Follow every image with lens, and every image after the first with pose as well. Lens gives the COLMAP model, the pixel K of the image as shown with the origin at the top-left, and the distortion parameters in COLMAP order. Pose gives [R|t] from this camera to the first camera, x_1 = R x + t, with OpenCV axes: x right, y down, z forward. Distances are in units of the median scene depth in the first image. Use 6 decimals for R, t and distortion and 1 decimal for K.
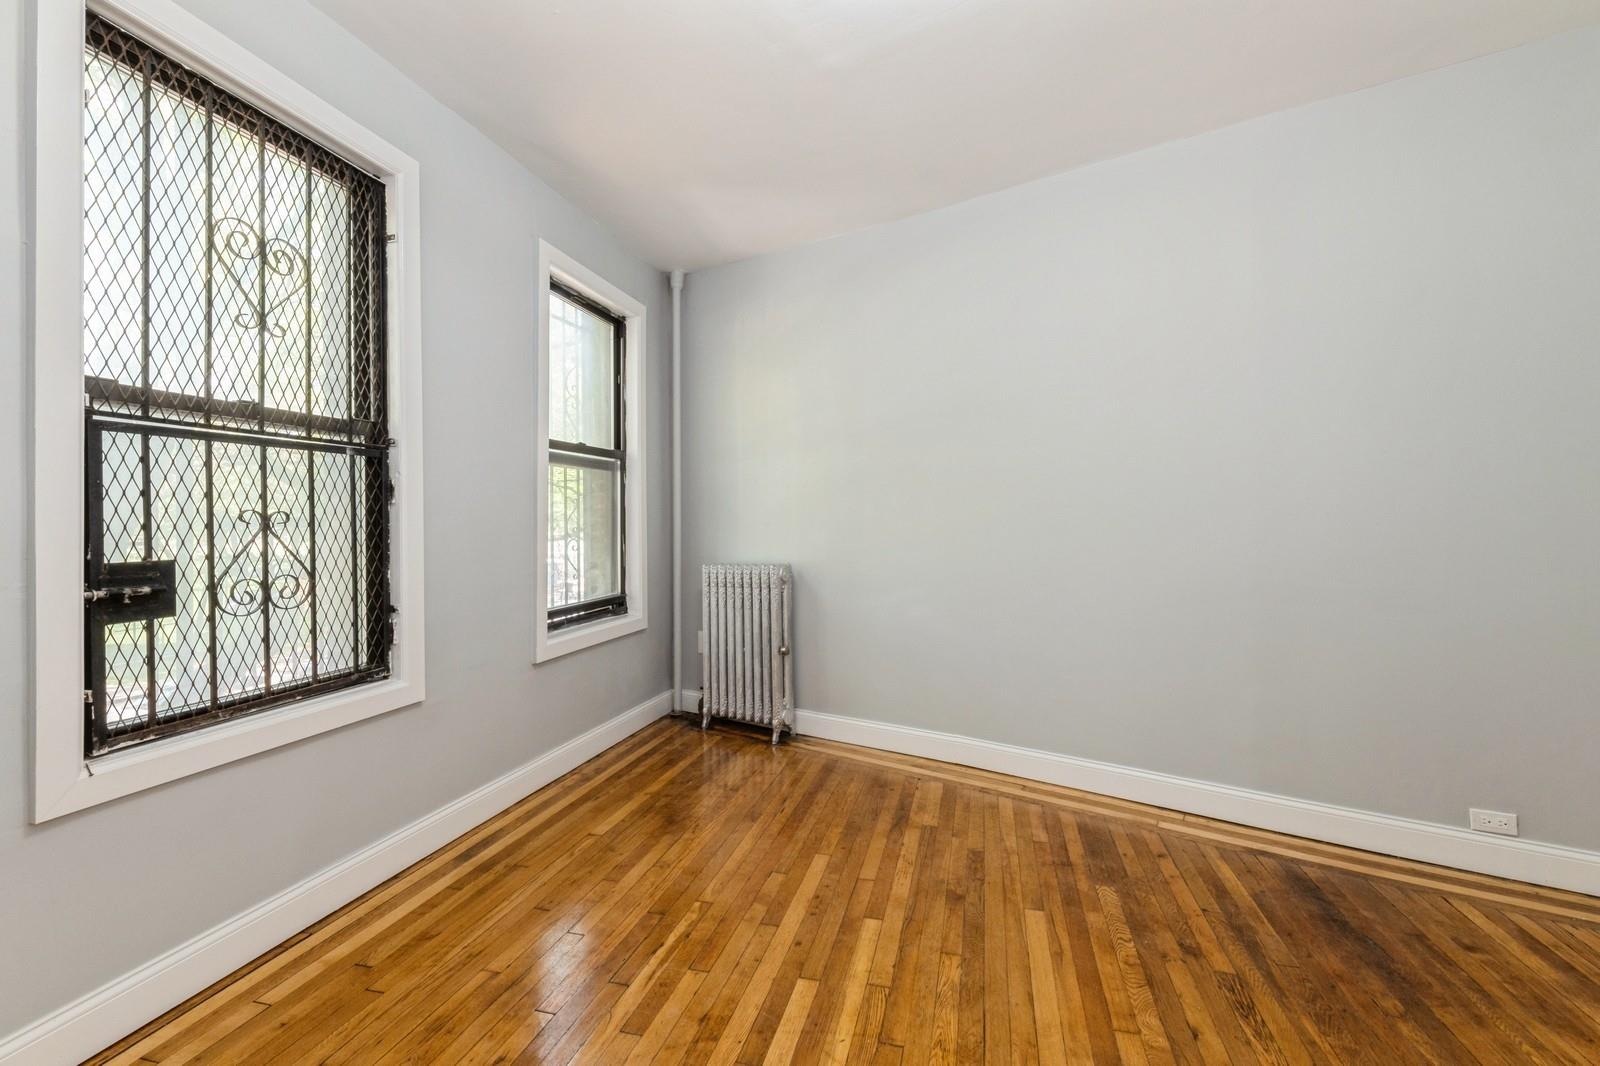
lens RADIAL K [[681.1, 0, 803.9], [0, 681.1, 521.7], [0, 0, 1]] dist [0.010634, -0.001826]
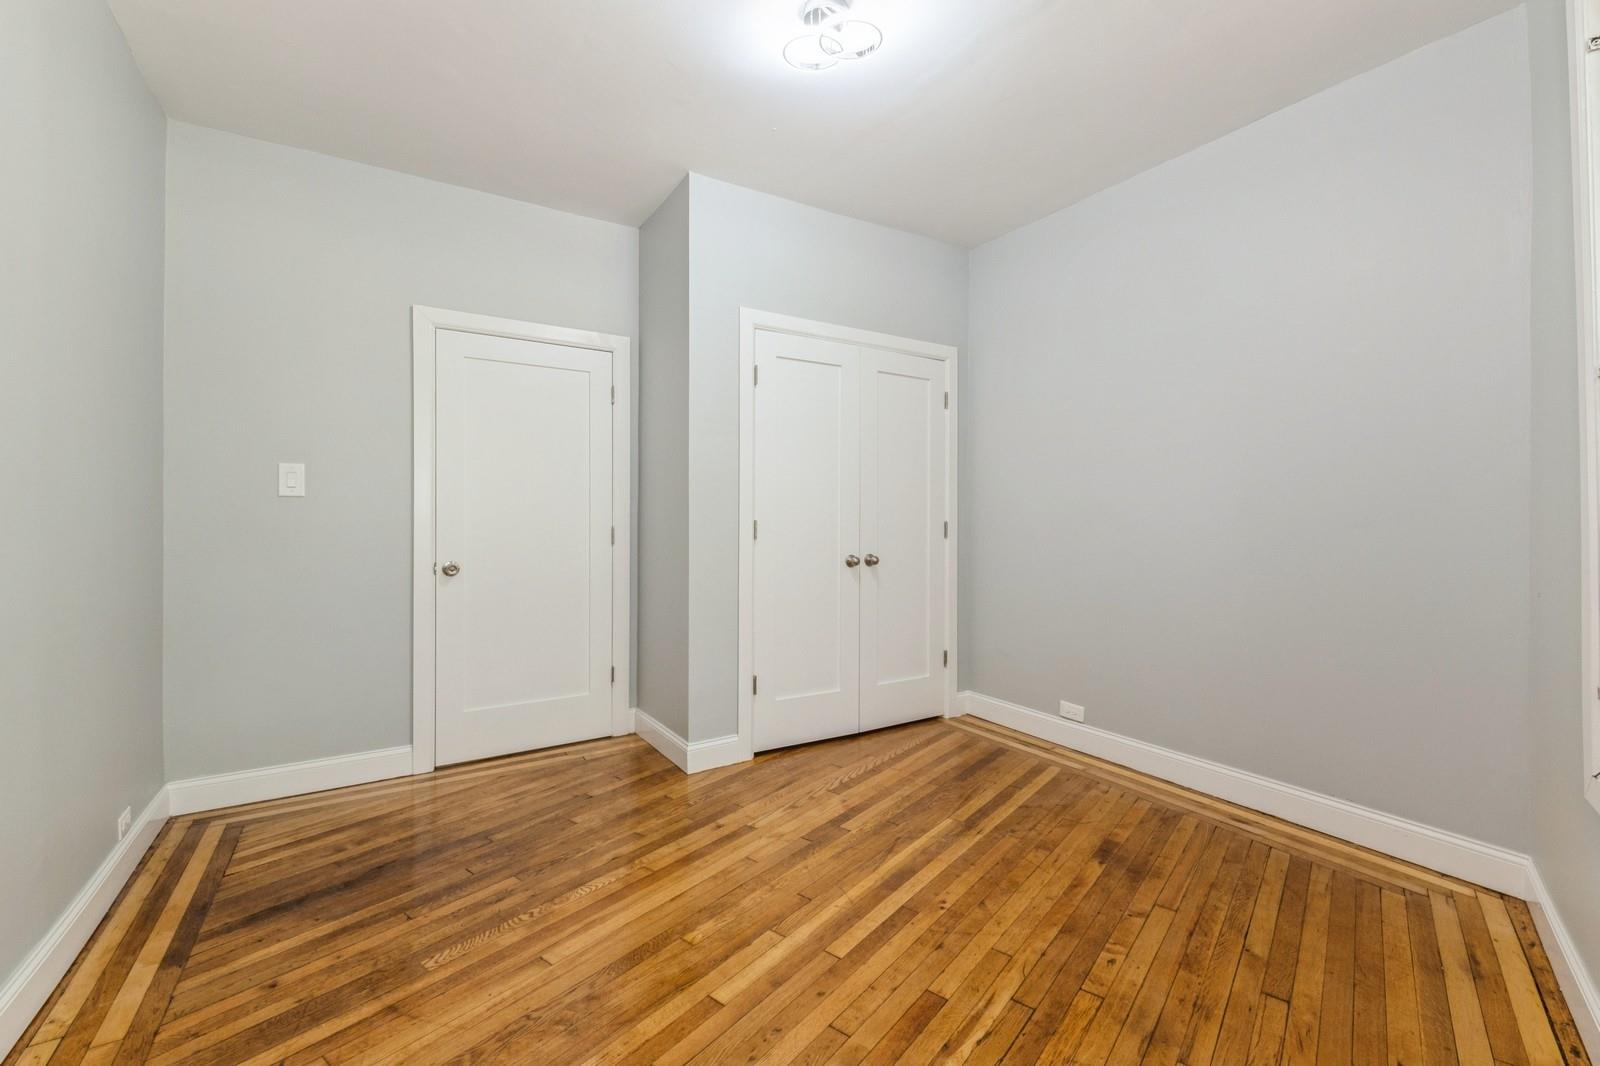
lens RADIAL K [[681.1, 0, 812.1], [0, 681.1, 522.9], [0, 0, 1]] dist [0.010634, -0.001826]
pose [[-0.915110, 0.006589, 0.403151, -0.339467], [0.006763, 0.999977, -0.000993, 0.016392], [-0.403148, 0.001818, -0.915133, 1.724613]]
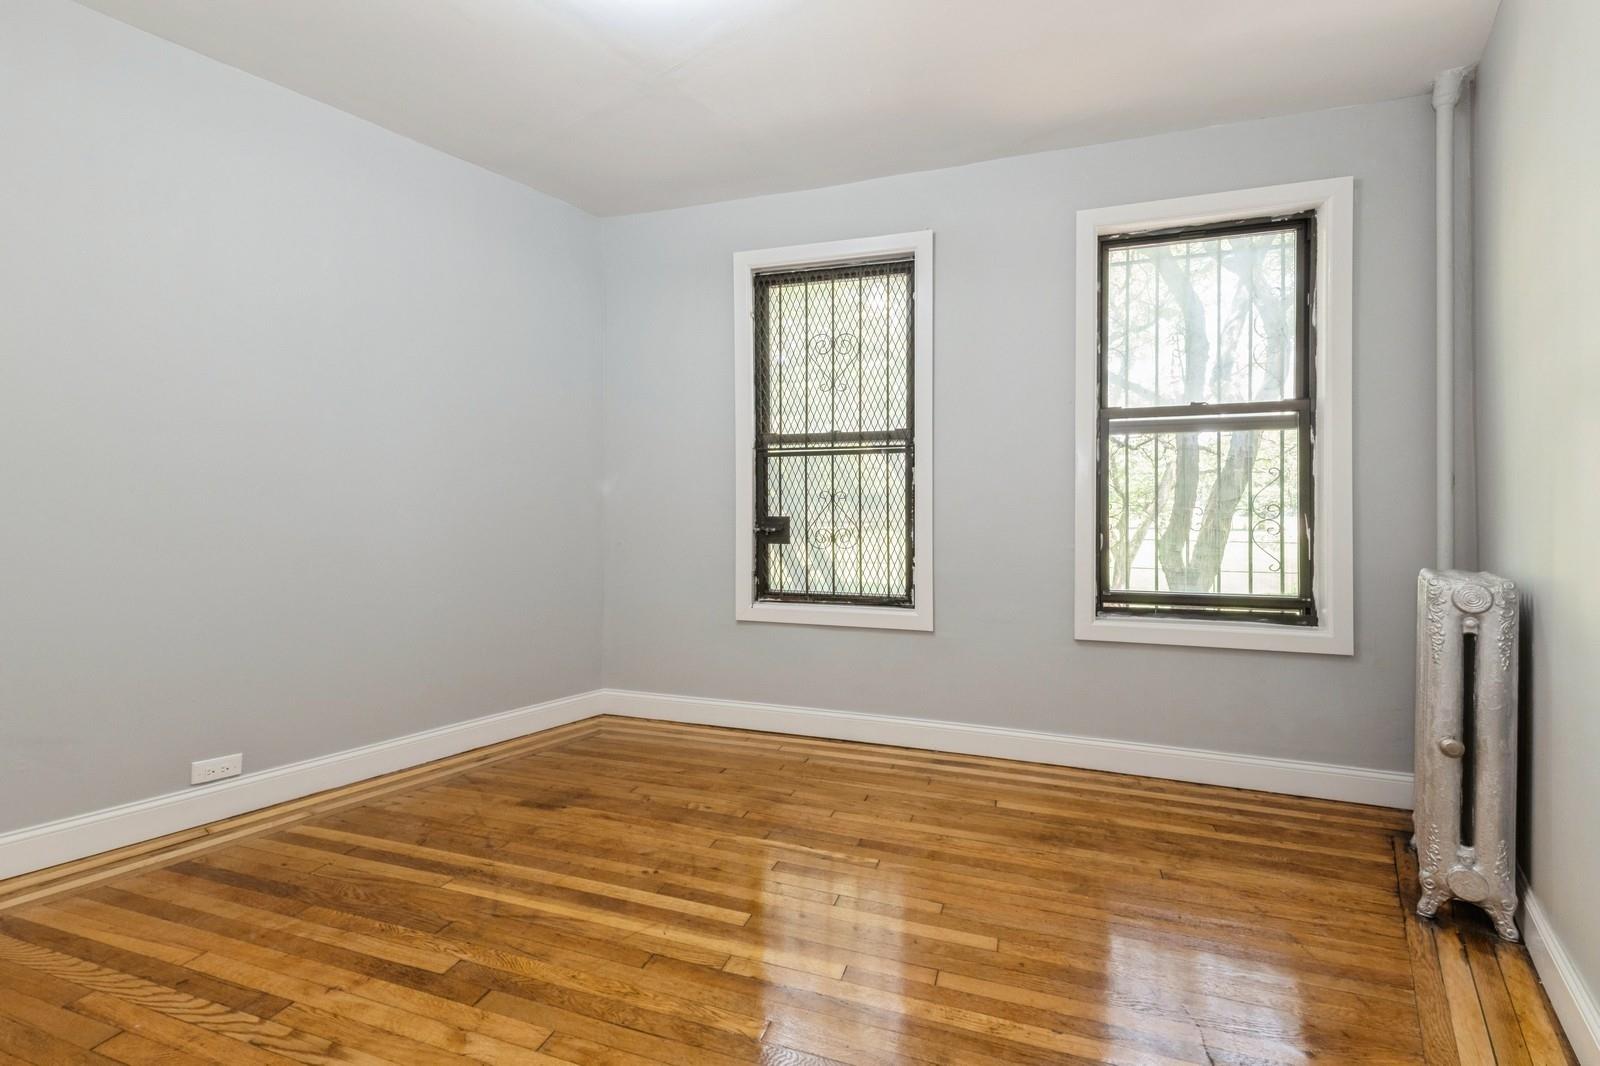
lens RADIAL K [[681.1, 0, 819.1], [0, 681.1, 505.0], [0, 0, 1]] dist [0.010634, -0.001826]
pose [[-0.057750, 0.002749, -0.998327, 0.942312], [-0.001495, 0.999995, 0.002840, 0.013833], [0.998330, 0.001657, -0.057746, 1.033441]]
